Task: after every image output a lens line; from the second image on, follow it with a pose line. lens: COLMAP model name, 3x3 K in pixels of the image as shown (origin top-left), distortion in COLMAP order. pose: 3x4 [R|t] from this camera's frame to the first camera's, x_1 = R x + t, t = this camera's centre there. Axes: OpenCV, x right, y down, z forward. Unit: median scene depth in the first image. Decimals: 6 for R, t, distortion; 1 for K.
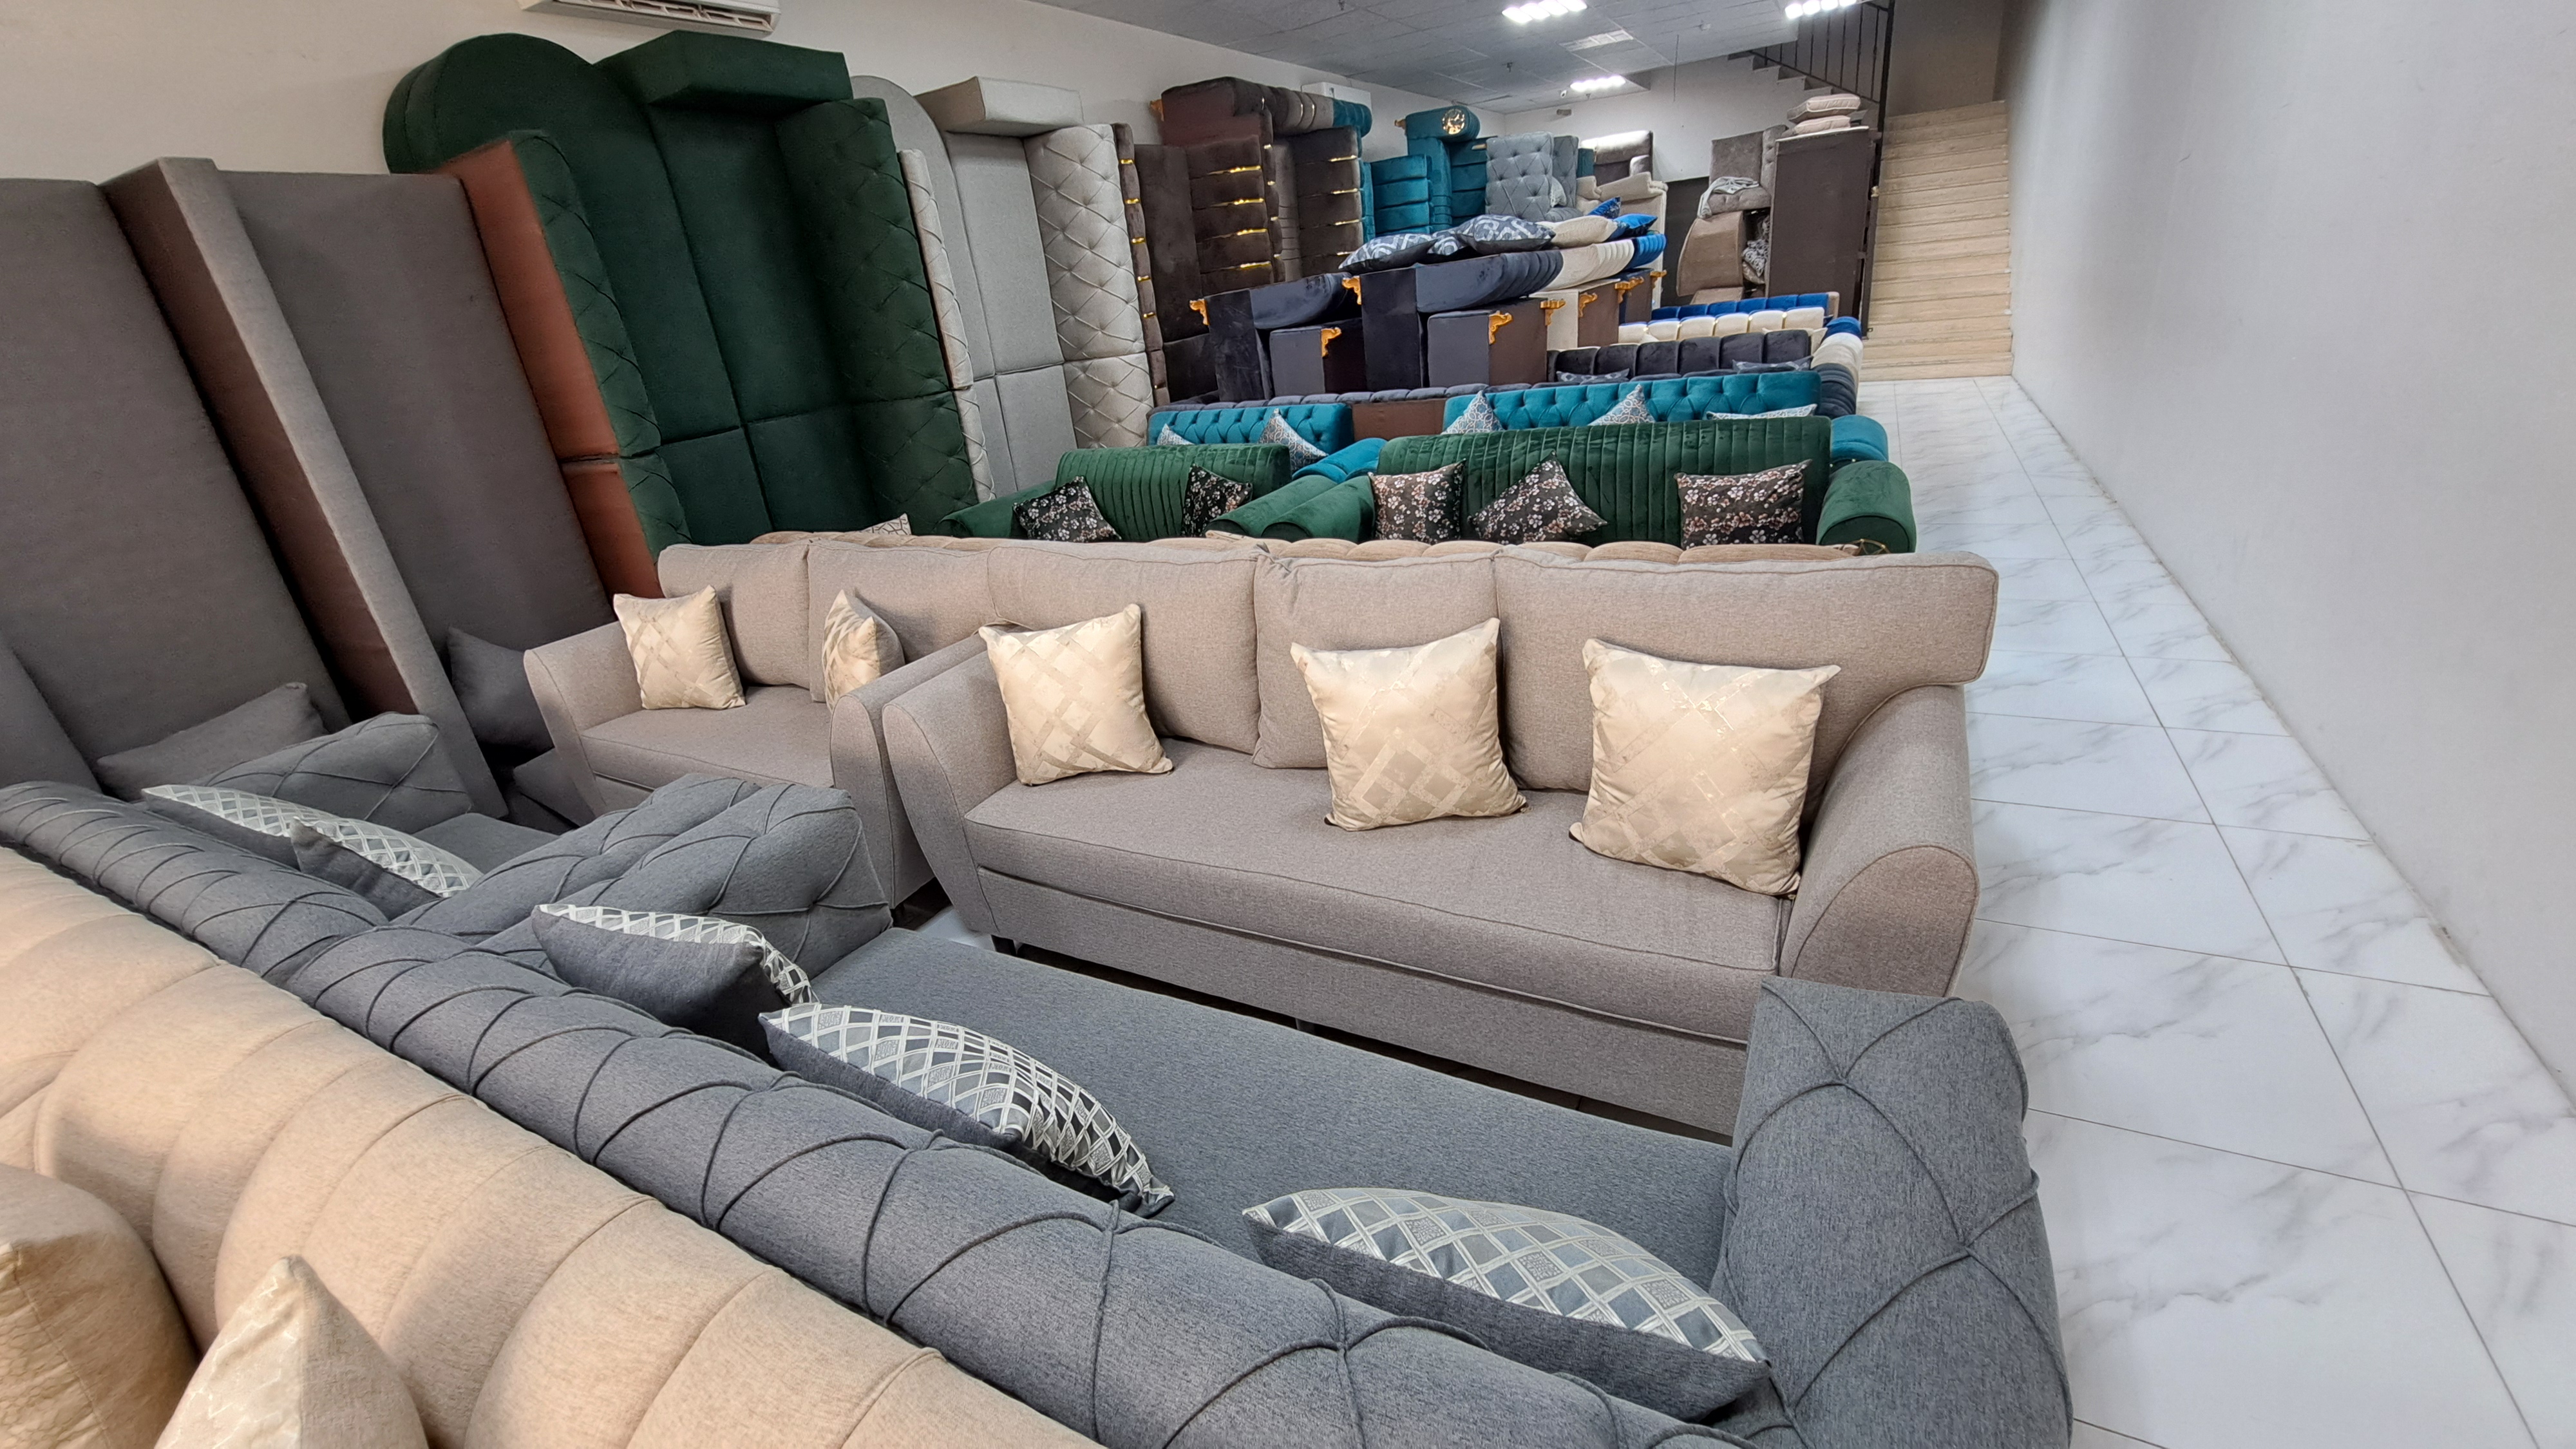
lens RADIAL K [[1036.8, 0, 1234.4], [0, 1036.8, 725.8], [0, 0, 1]] dist [-0.010972, -0.000081]
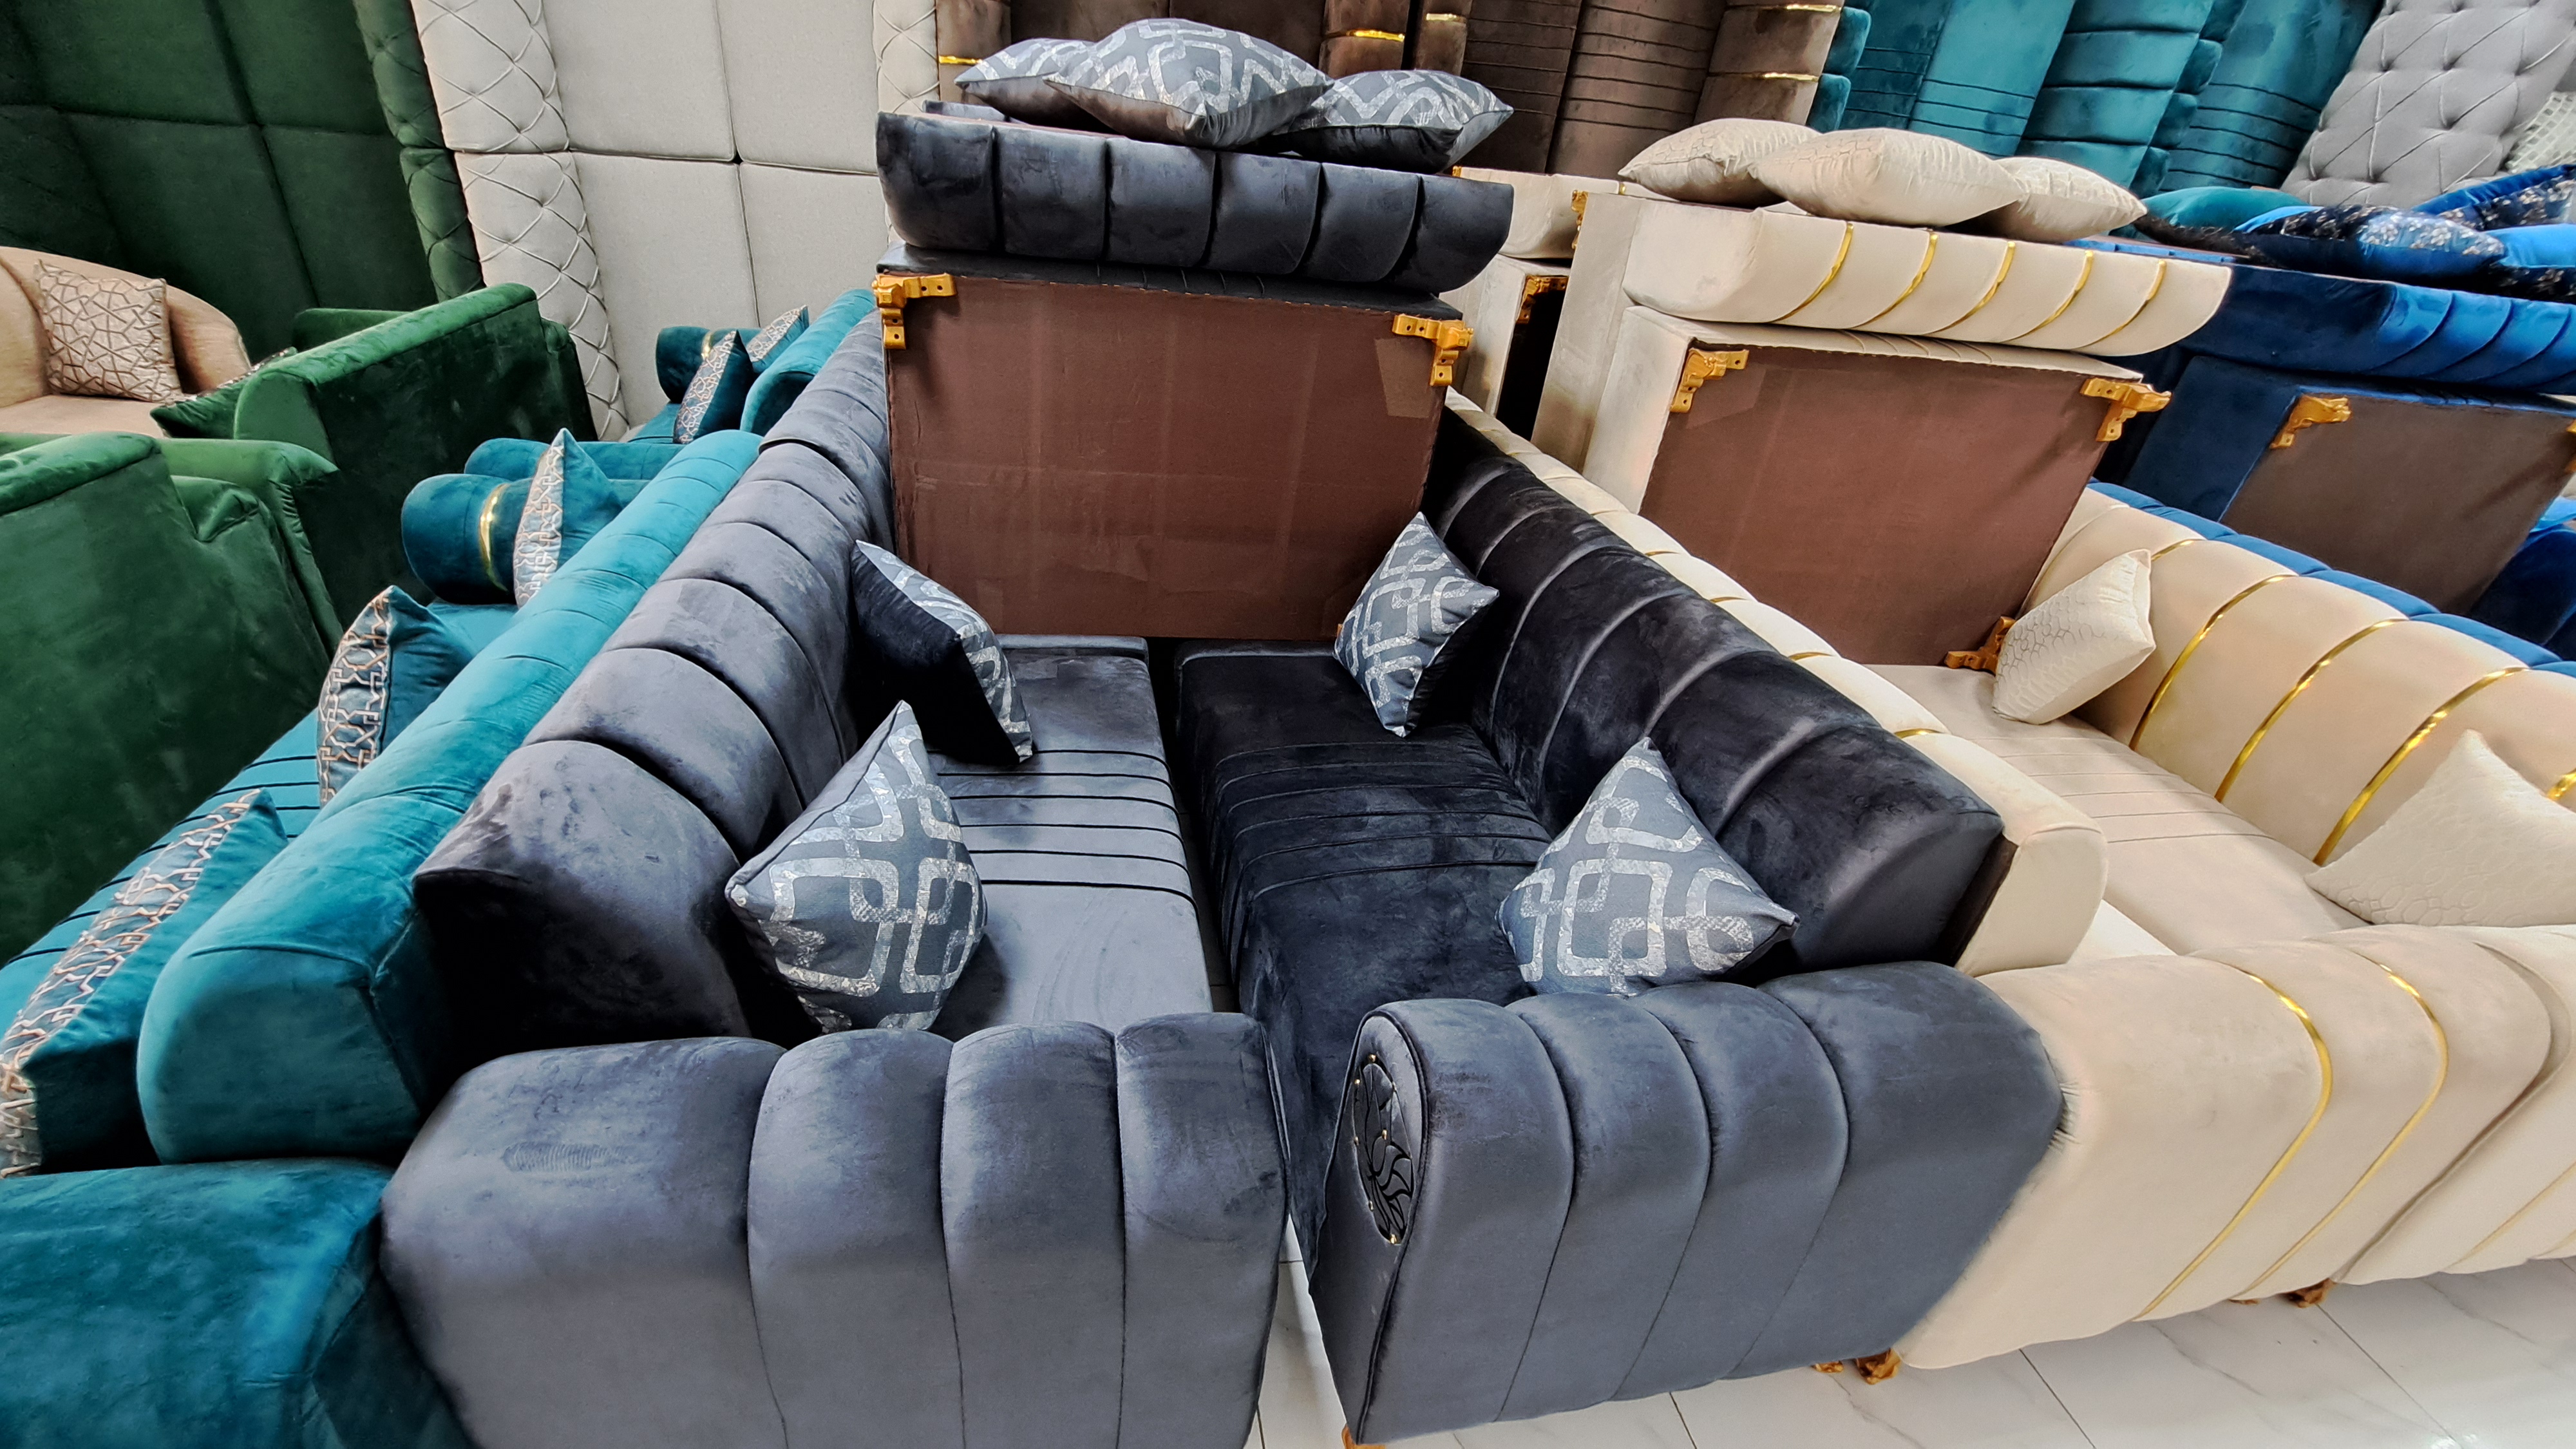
lens RADIAL K [[1030.5, 0, 1232.4], [0, 1030.5, 731.2], [0, 0, 1]] dist [-0.018536, 0.000603]
pose [[0.604508, 0.552889, -0.573484, 0.544638], [-0.457960, 0.830261, 0.317709, -0.370853], [0.651799, 0.070576, 0.755101, 0.689727]]
